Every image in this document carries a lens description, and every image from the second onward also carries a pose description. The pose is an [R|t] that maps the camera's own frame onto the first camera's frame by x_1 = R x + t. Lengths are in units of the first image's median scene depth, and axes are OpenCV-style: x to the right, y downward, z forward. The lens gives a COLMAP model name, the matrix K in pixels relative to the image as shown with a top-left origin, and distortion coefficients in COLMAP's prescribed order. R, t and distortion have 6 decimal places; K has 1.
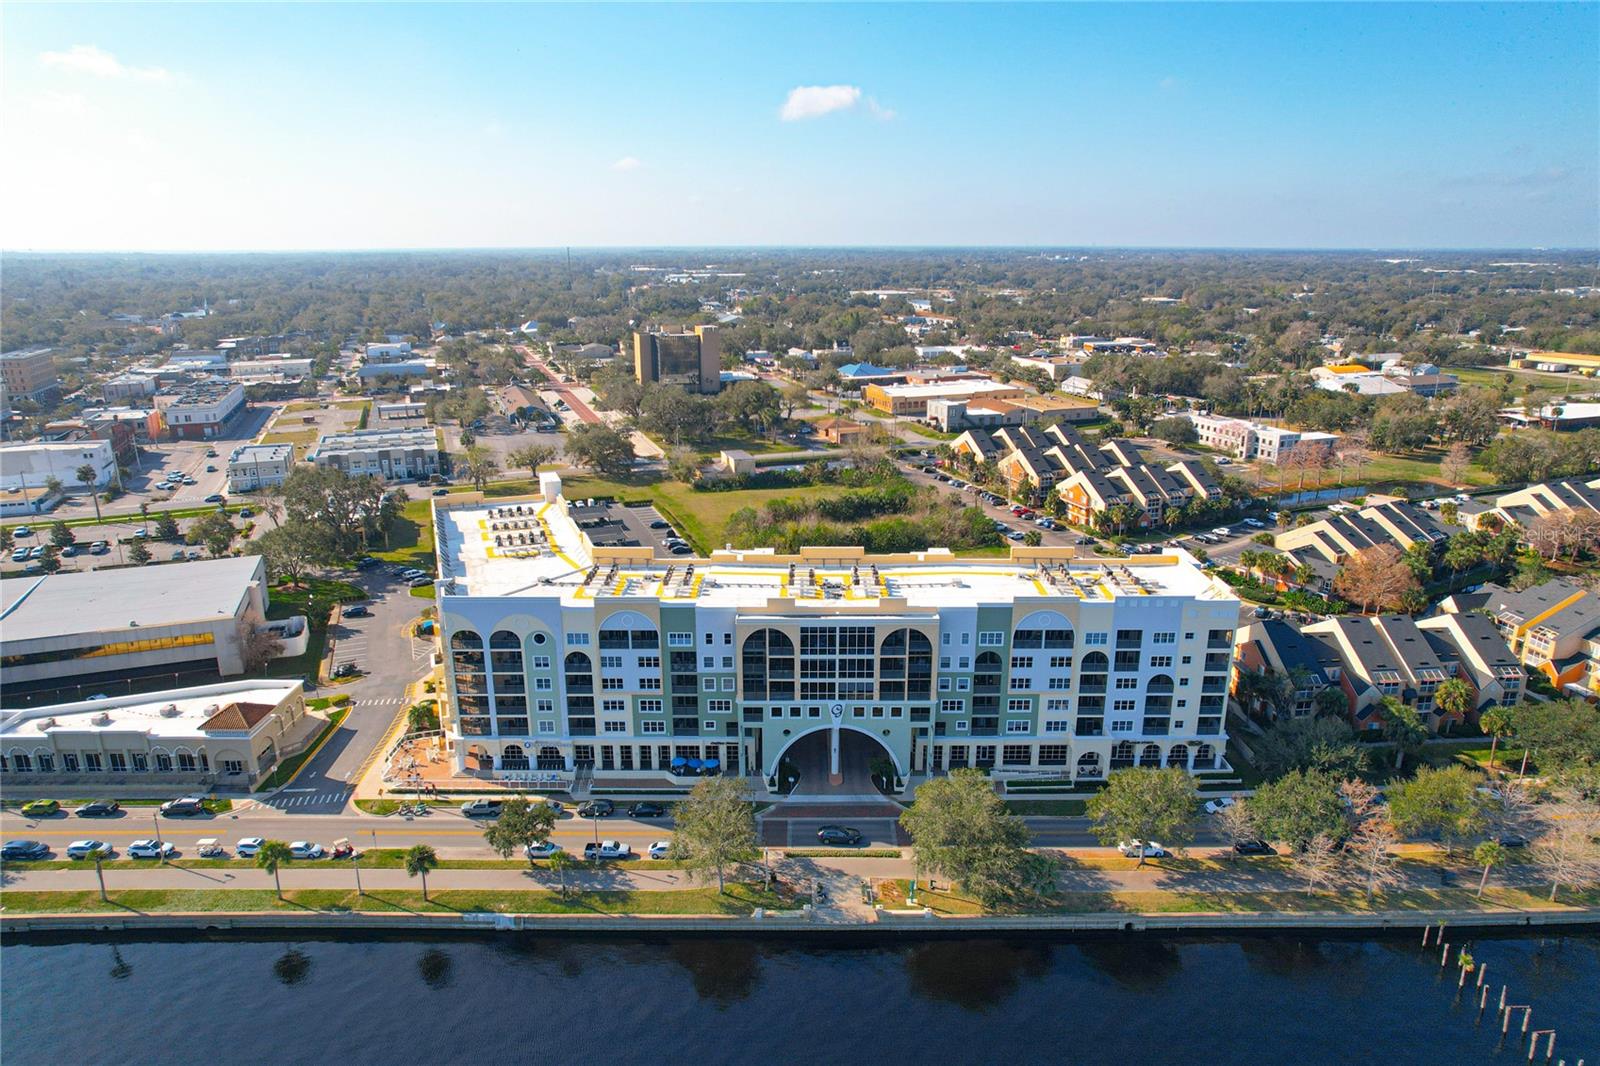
lens RADIAL K [[1017.3, 0, 798.6], [0, 1017.3, 530.7], [0, 0, 1]] dist [-0.036734, 0.001413]
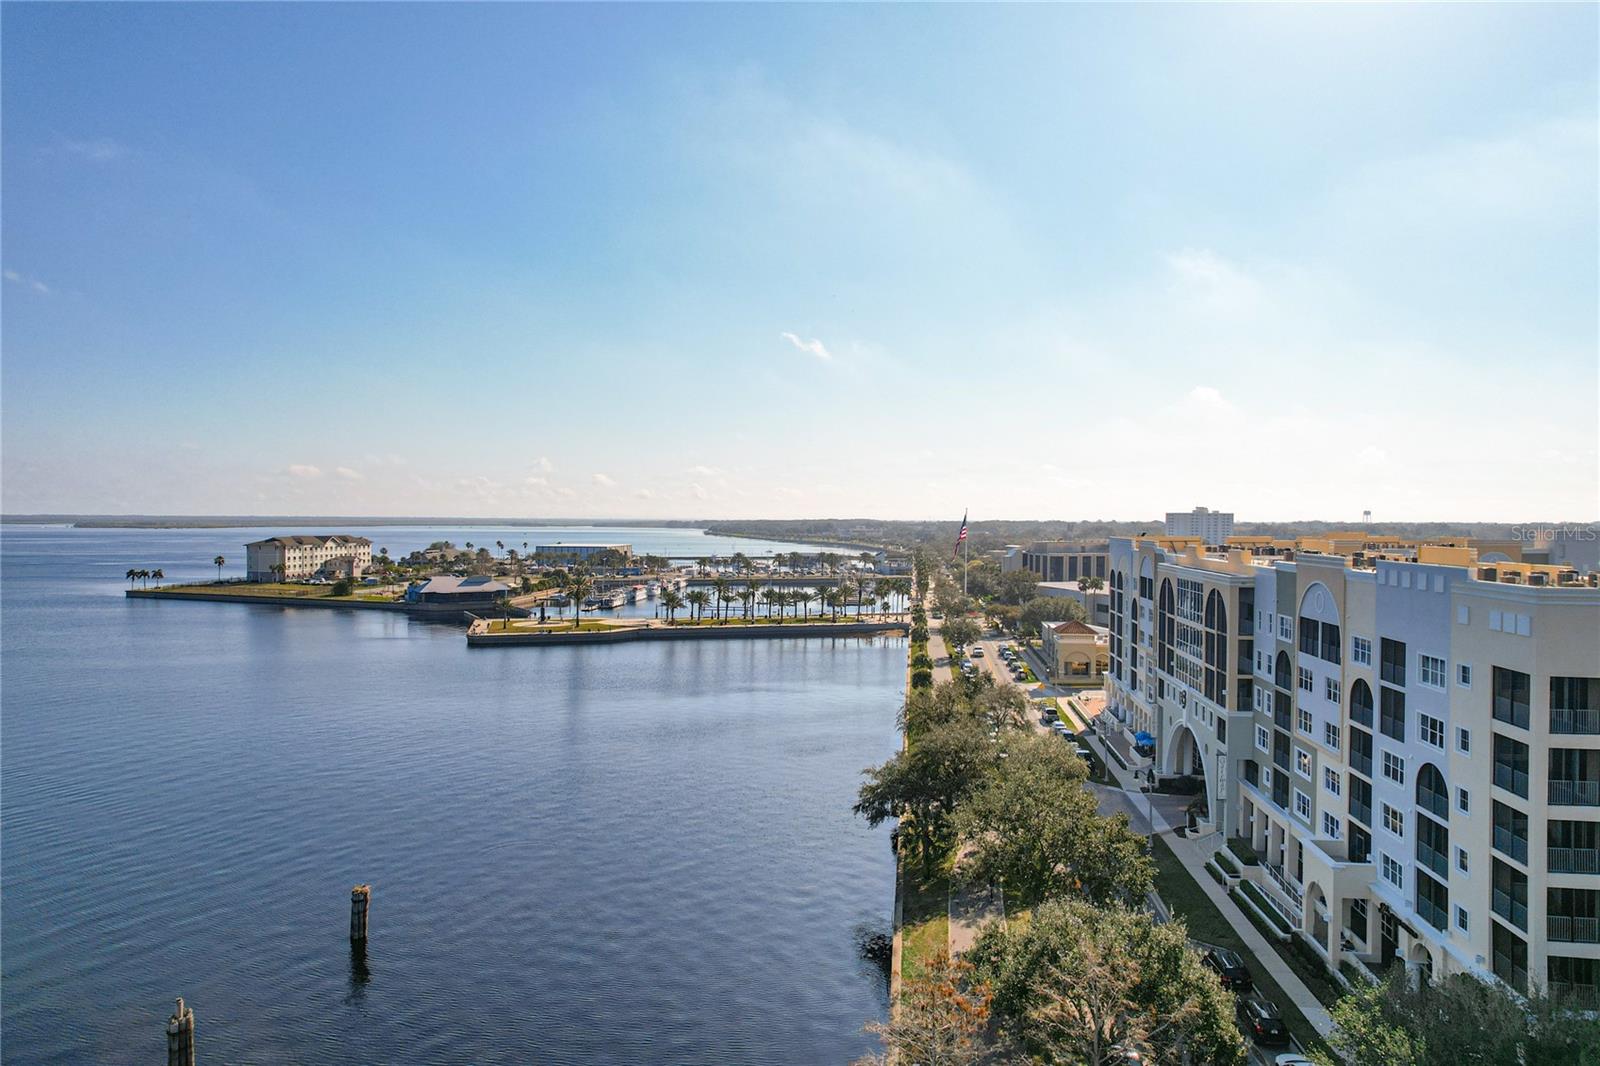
lens RADIAL K [[1022.1, 0, 800.0], [0, 1022.1, 533.0], [0, 0, 1]] dist [-0.062627, 0.071253]
pose [[-0.109523, 0.014840, -0.993873, 0.802460], [-0.275267, 0.960329, 0.044673, 0.103956], [0.955109, 0.278473, -0.101093, 0.769070]]
